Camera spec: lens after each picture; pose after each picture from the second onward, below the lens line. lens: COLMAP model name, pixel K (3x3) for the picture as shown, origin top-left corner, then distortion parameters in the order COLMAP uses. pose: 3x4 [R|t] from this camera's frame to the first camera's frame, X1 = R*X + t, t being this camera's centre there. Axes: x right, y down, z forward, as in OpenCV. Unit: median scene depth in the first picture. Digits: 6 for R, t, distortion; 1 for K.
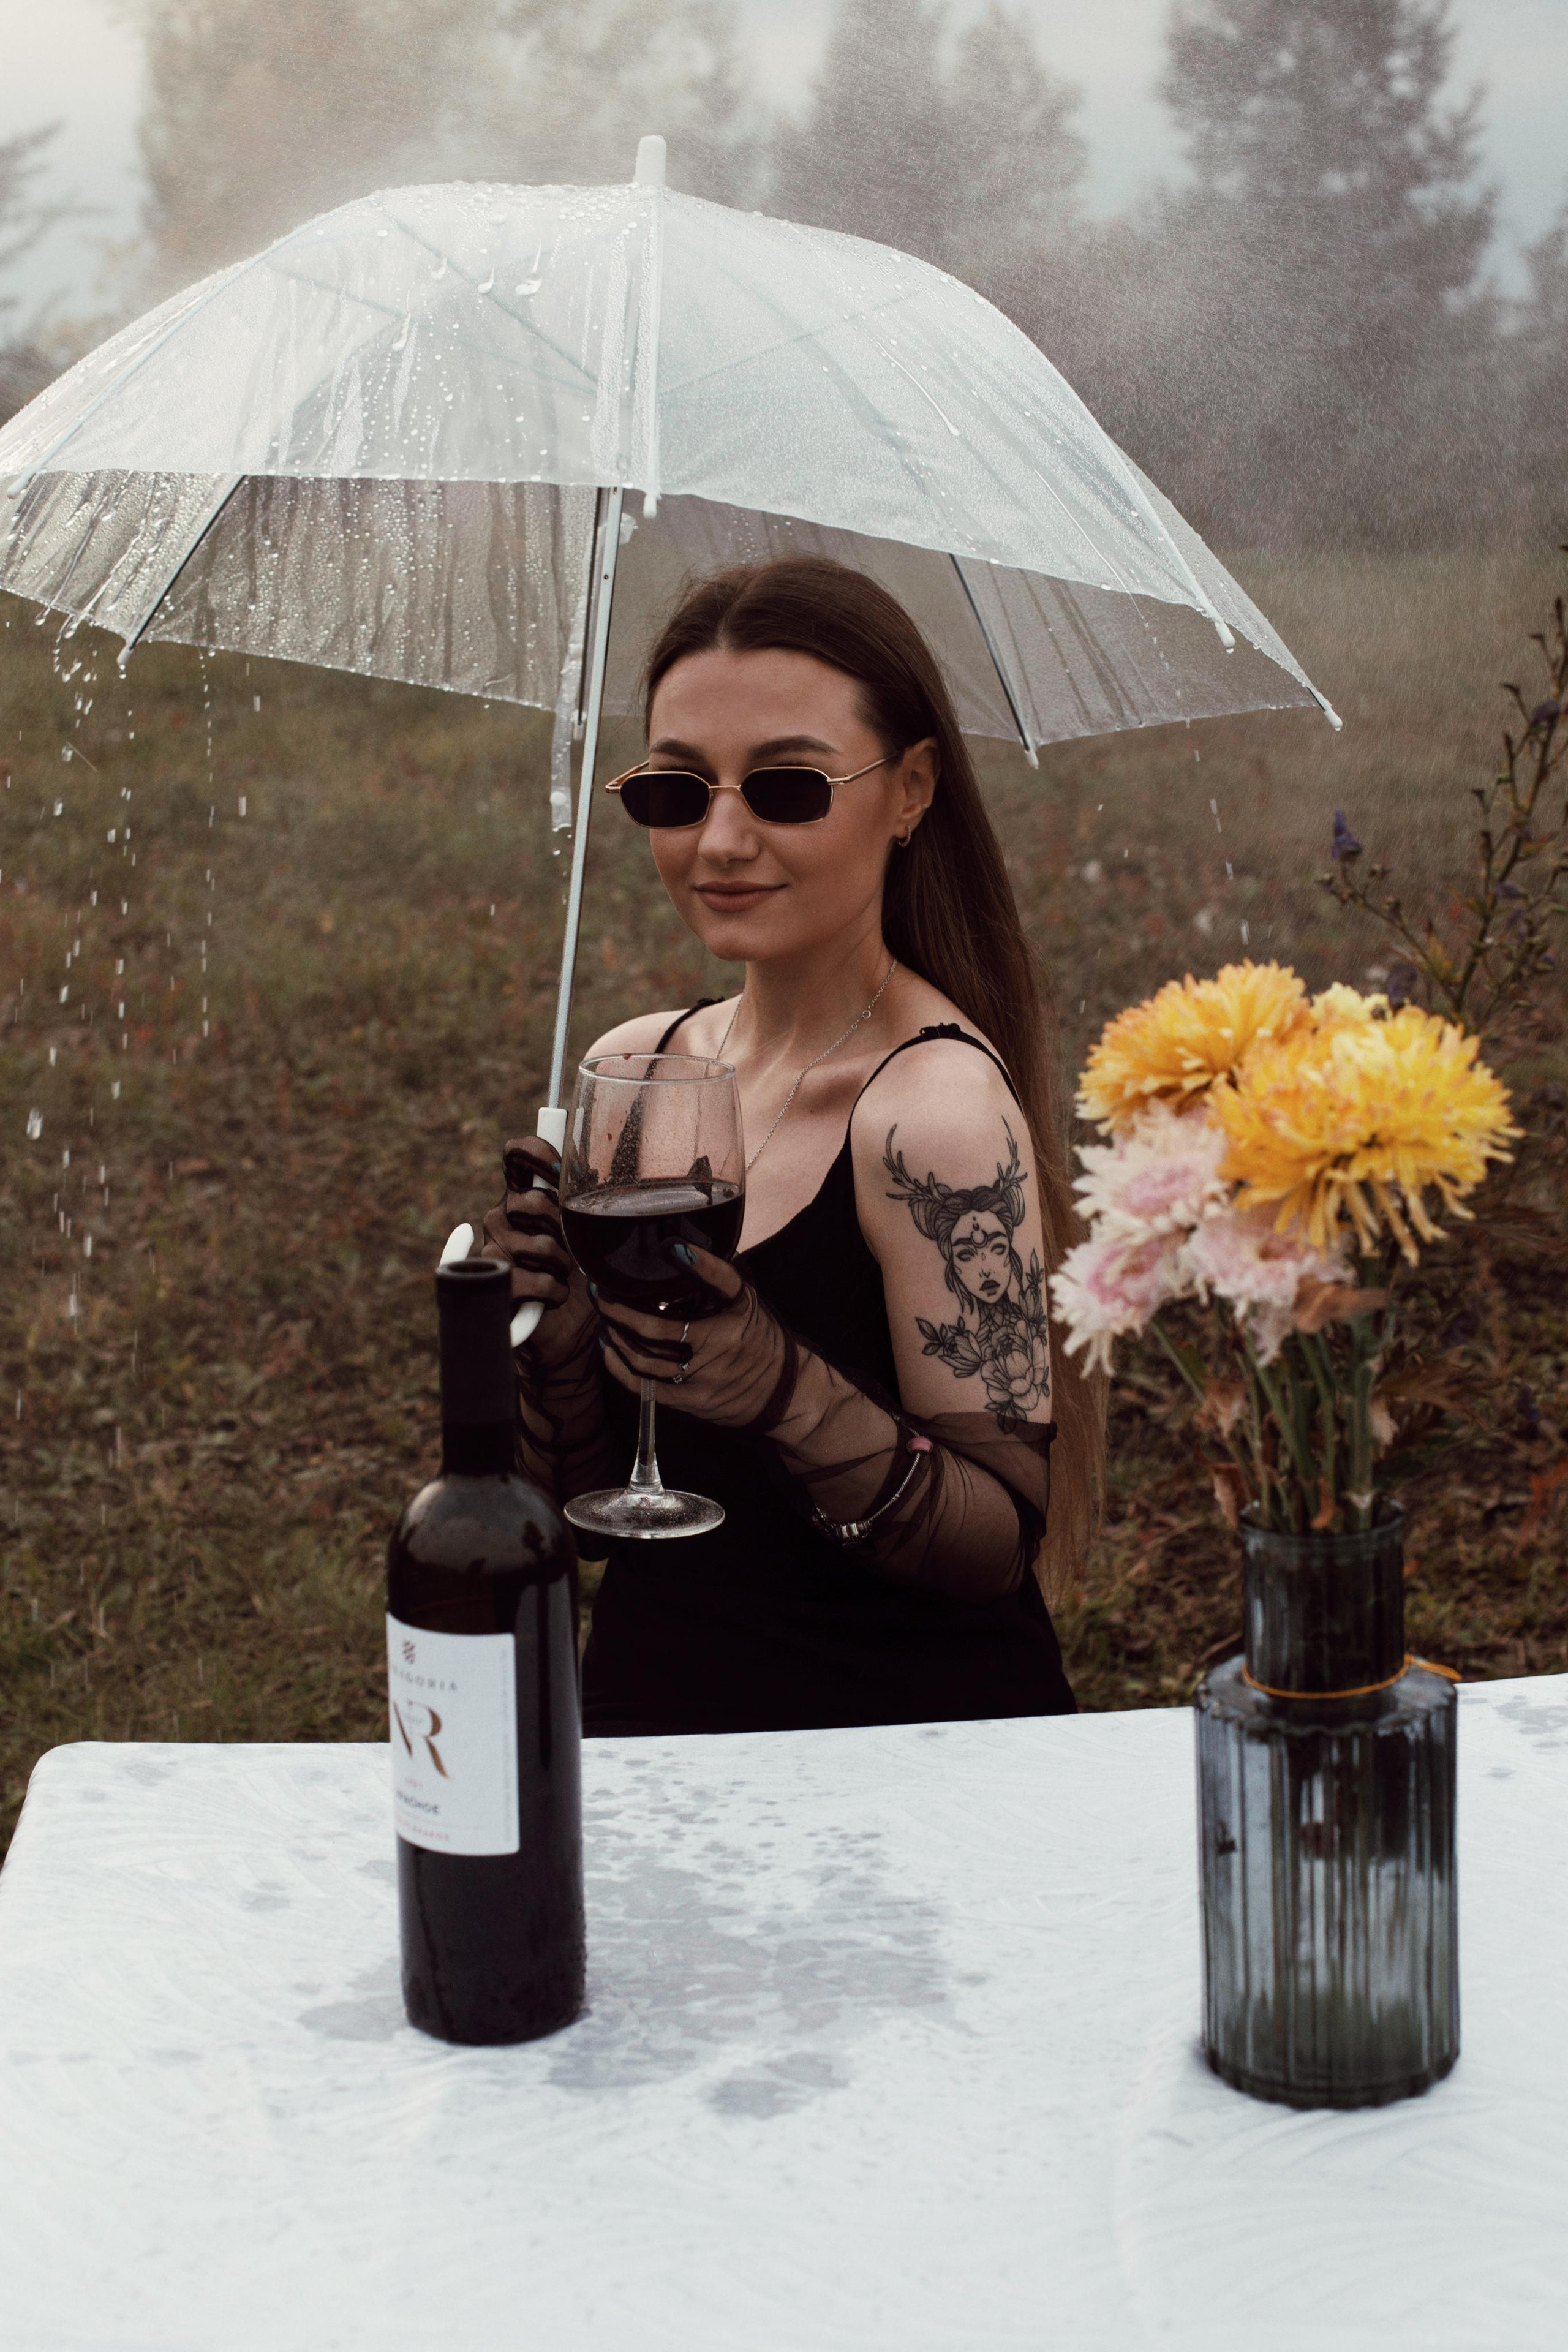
lens RADIAL K [[3406.8, 0, 786.1], [0, 3406.8, 1178.4], [0, 0, 1]] dist [-0.123261, 0.030420]
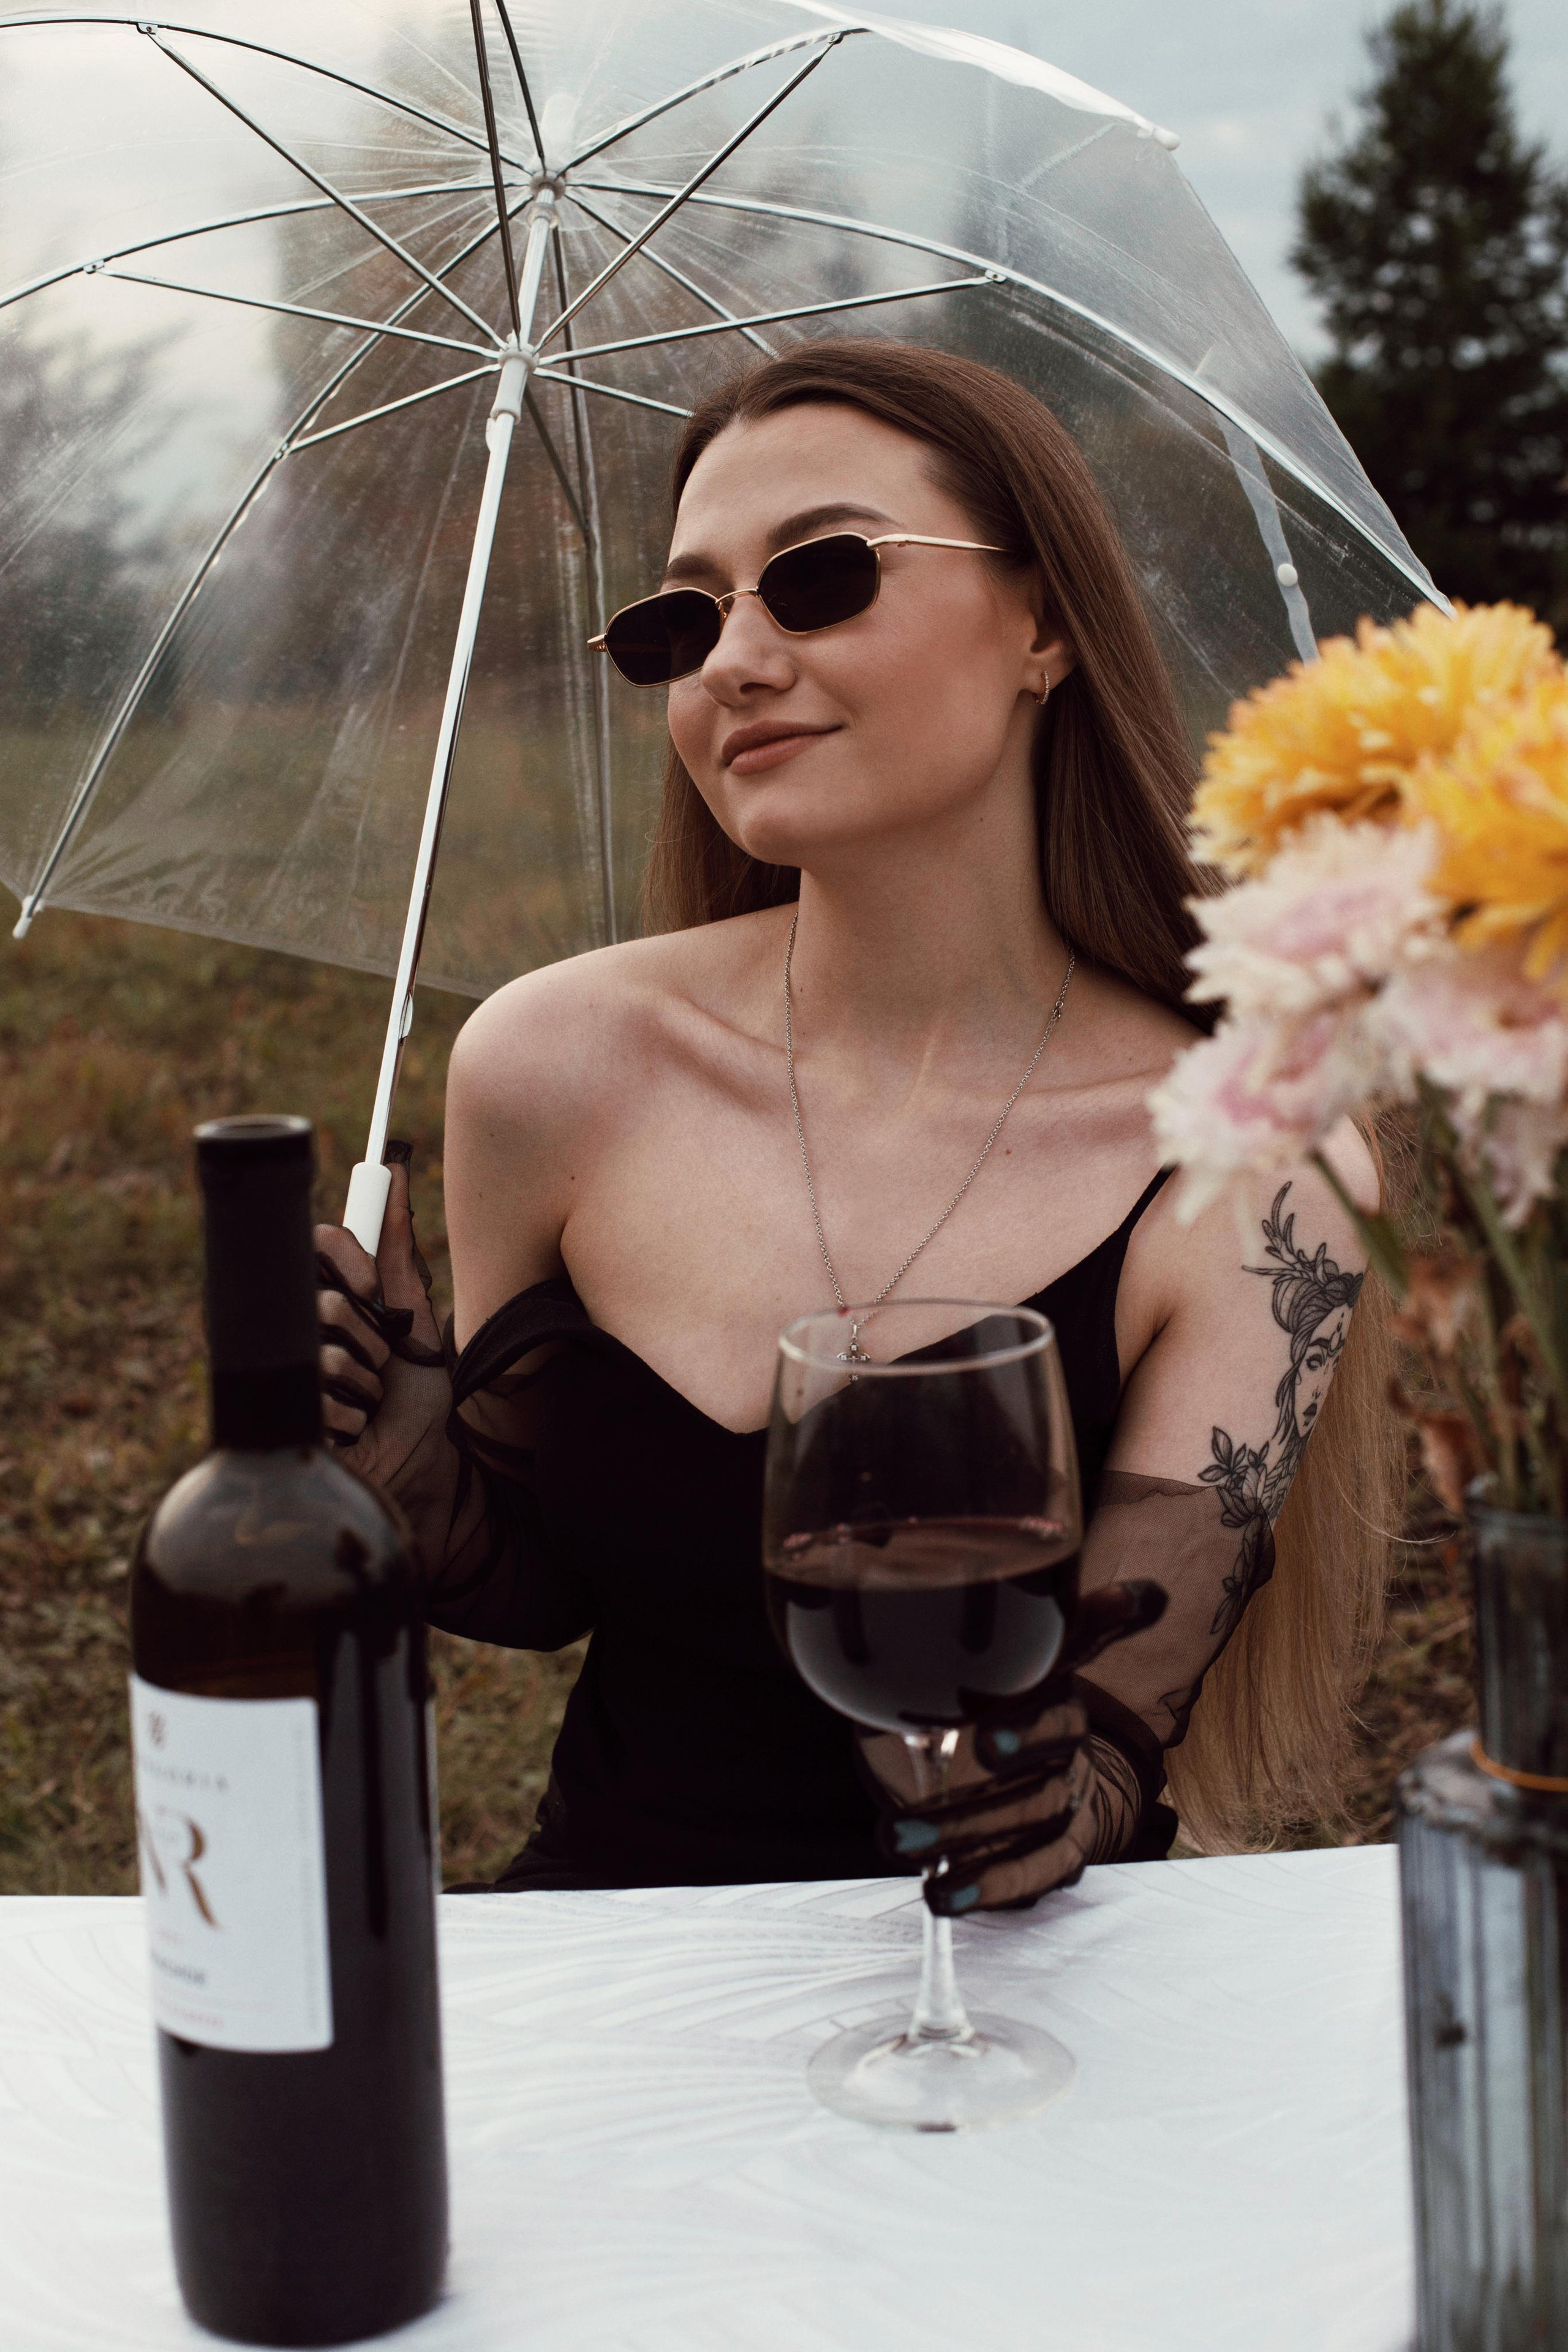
lens RADIAL K [[3447.3, 0, 790.4], [0, 3447.3, 1172.8], [0, 0, 1]] dist [-0.143542, 0.083068]
pose [[0.999178, -0.009105, -0.039506, 0.035507], [0.006683, 0.998116, -0.060997, 0.076541], [0.039987, 0.060683, 0.997356, 0.363734]]
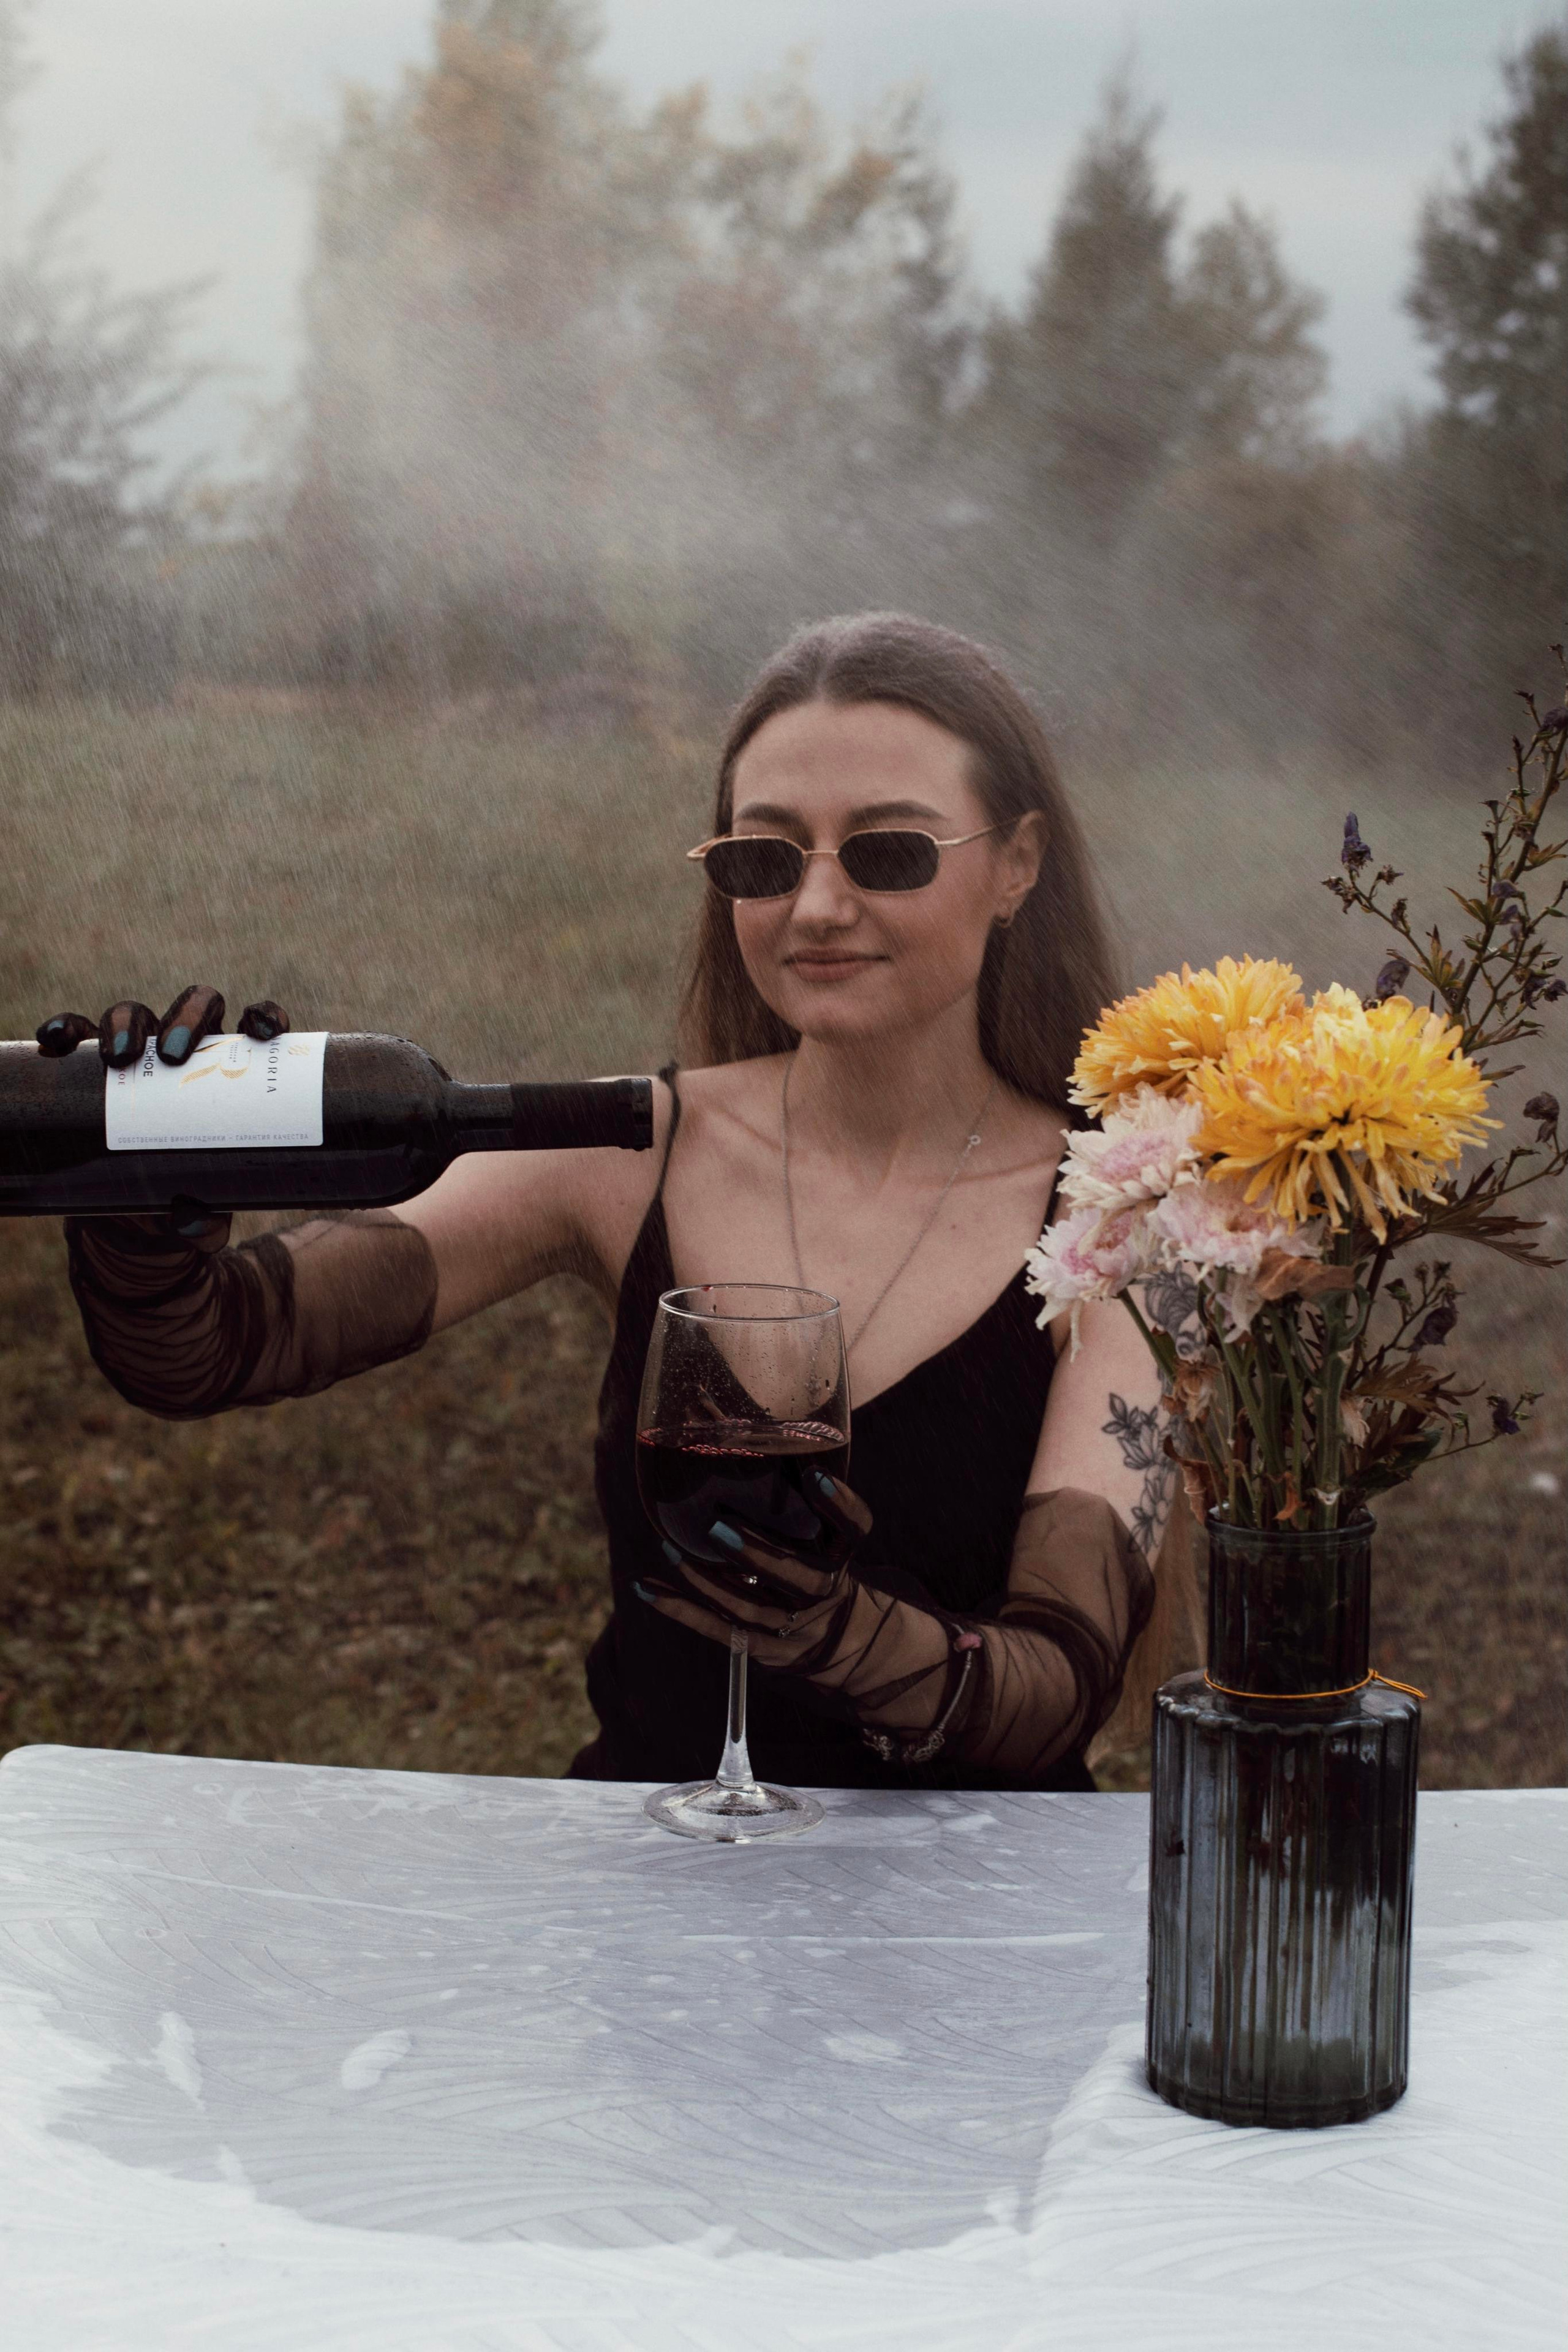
lens RADIAL K [[3753.9, 0, 788.4], [0, 3753.9, 1272.8], [0, 0, 1]] dist [-0.116643, -0.048147]
pose [[0.997068, 0.063955, -0.042010, 0.052149], [-0.066064, 0.996517, -0.050887, 0.091510], [0.038609, 0.053513, 0.997820, -0.095111]]
